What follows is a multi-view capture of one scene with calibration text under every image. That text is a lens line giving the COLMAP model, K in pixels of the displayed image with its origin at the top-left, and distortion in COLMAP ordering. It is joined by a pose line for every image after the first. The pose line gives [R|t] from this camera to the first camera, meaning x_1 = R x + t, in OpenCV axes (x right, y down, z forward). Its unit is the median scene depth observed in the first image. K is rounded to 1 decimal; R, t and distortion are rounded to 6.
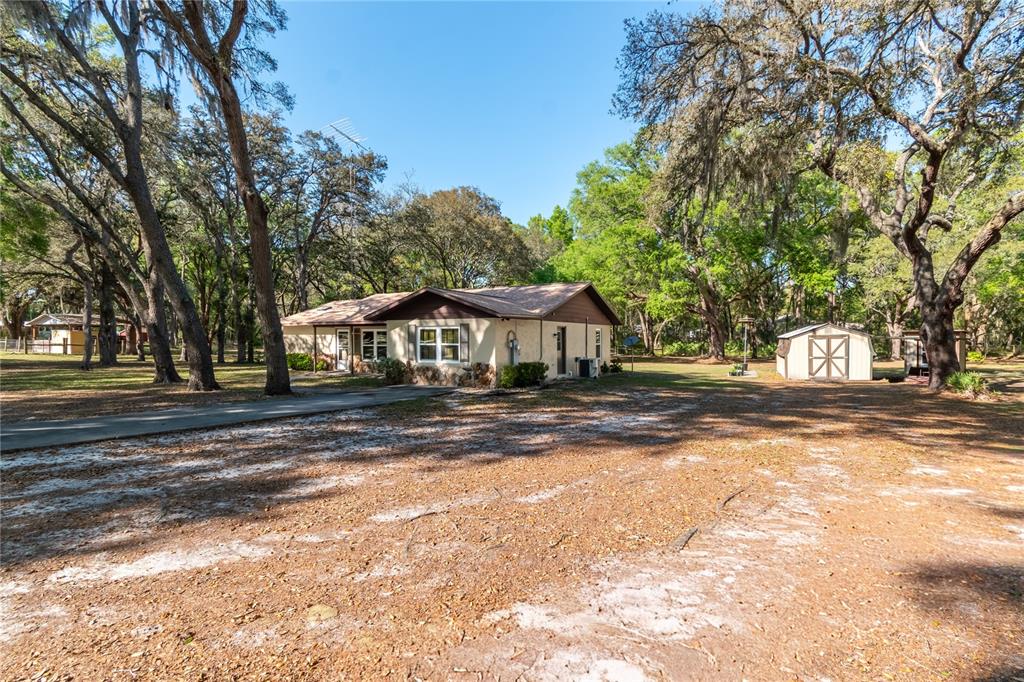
lens RADIAL K [[488.0, 0, 513.7], [0, 488.0, 344.1], [0, 0, 1]] dist [0.014233, -0.002146]
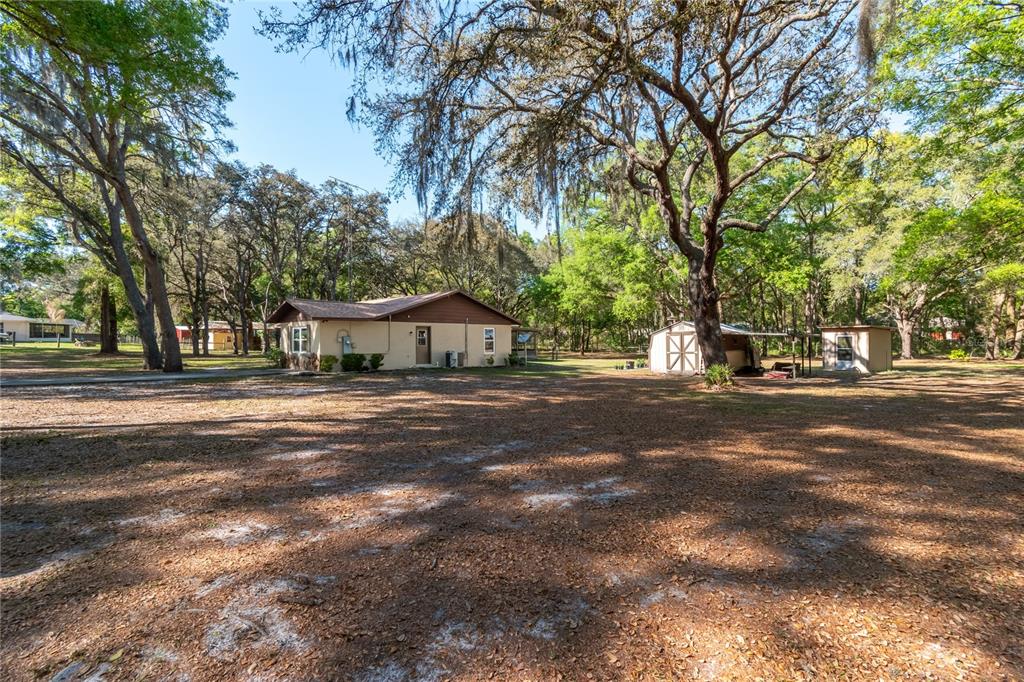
lens RADIAL K [[449.3, 0, 512.3], [0, 449.3, 340.2], [0, 0, 1]] dist [-0.001484, -0.000609]
pose [[0.964312, -0.001307, -0.264765, 0.382083], [-0.000454, 0.999978, -0.006590, 0.004618], [0.264768, 0.006475, 0.964290, -0.037285]]
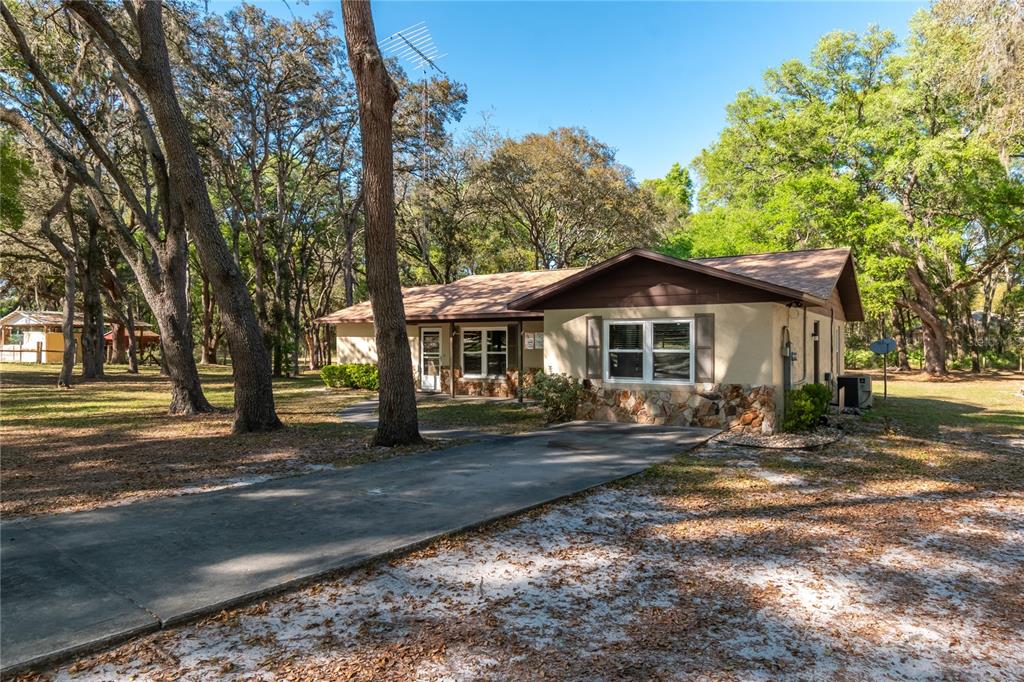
lens RADIAL K [[618.2, 0, 512.4], [0, 618.2, 341.5], [0, 0, 1]] dist [0.003764, 0.008004]
pose [[0.996054, 0.001465, -0.088737, -0.123100], [-0.002966, 0.999855, -0.016792, 0.000869], [0.088699, 0.016988, 0.995914, 0.137422]]
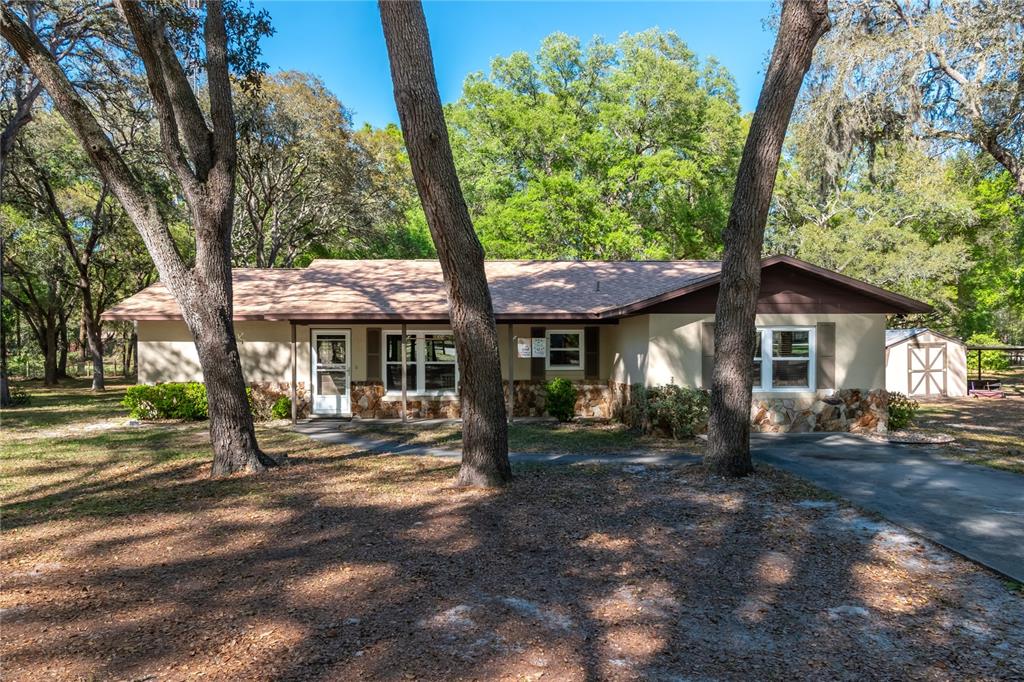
lens RADIAL K [[743.5, 0, 494.7], [0, 743.5, 345.6], [0, 0, 1]] dist [0.005620, -0.007564]
pose [[0.858498, -0.000756, 0.512816, -0.428789], [0.008300, 0.999888, -0.012420, -0.003483], [-0.512750, 0.014919, 0.858408, 0.215625]]
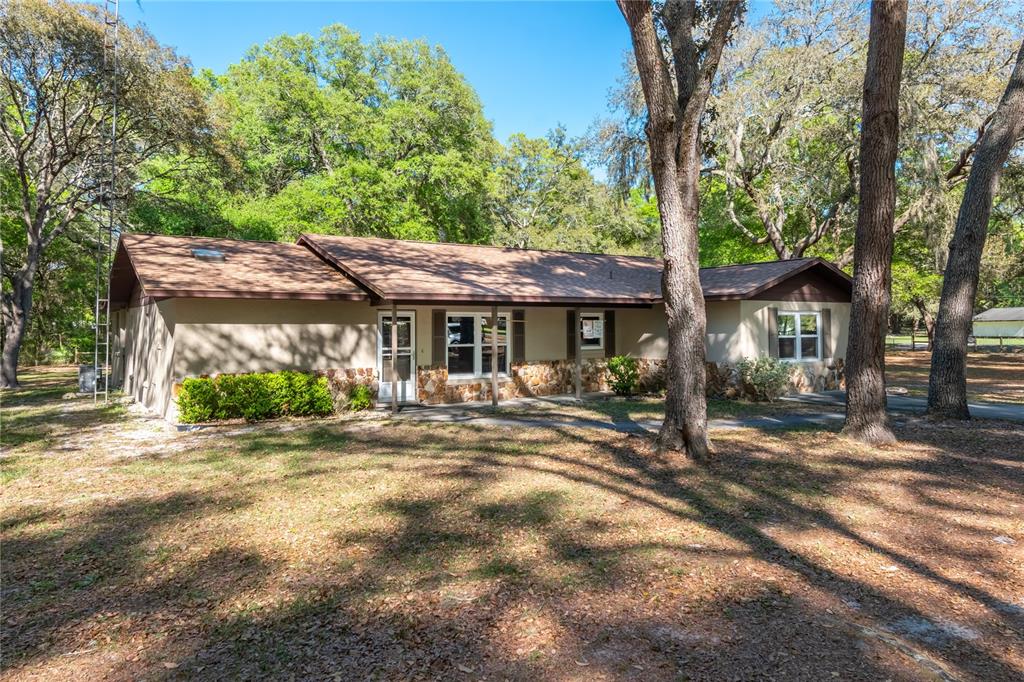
lens RADIAL K [[699.2, 0, 508.6], [0, 699.2, 331.1], [0, 0, 1]] dist [-0.008247, -0.001384]
pose [[0.476577, -0.002212, 0.879130, -0.632229], [0.019742, 0.999772, -0.008186, -0.003682], [-0.878911, 0.021257, 0.476512, 0.443783]]
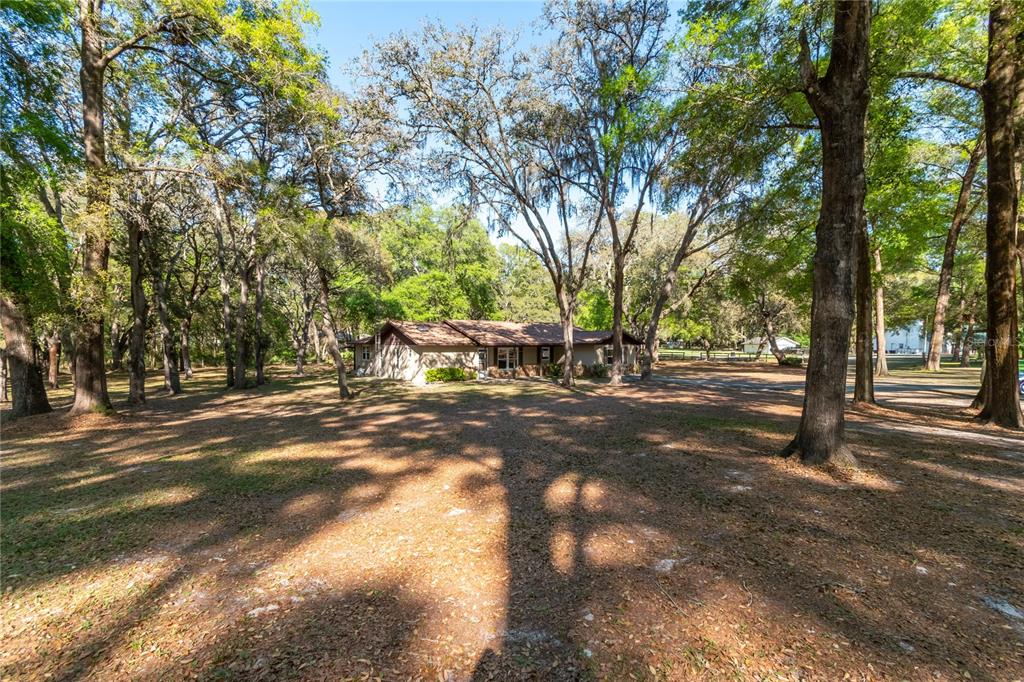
lens RADIAL K [[449.3, 0, 511.1], [0, 449.3, 343.1], [0, 0, 1]] dist [-0.001484, -0.000609]
pose [[0.431061, 0.006353, 0.902300, -1.073496], [0.013782, 0.999812, -0.013624, -0.017558], [-0.902217, 0.018309, 0.430893, 0.276992]]
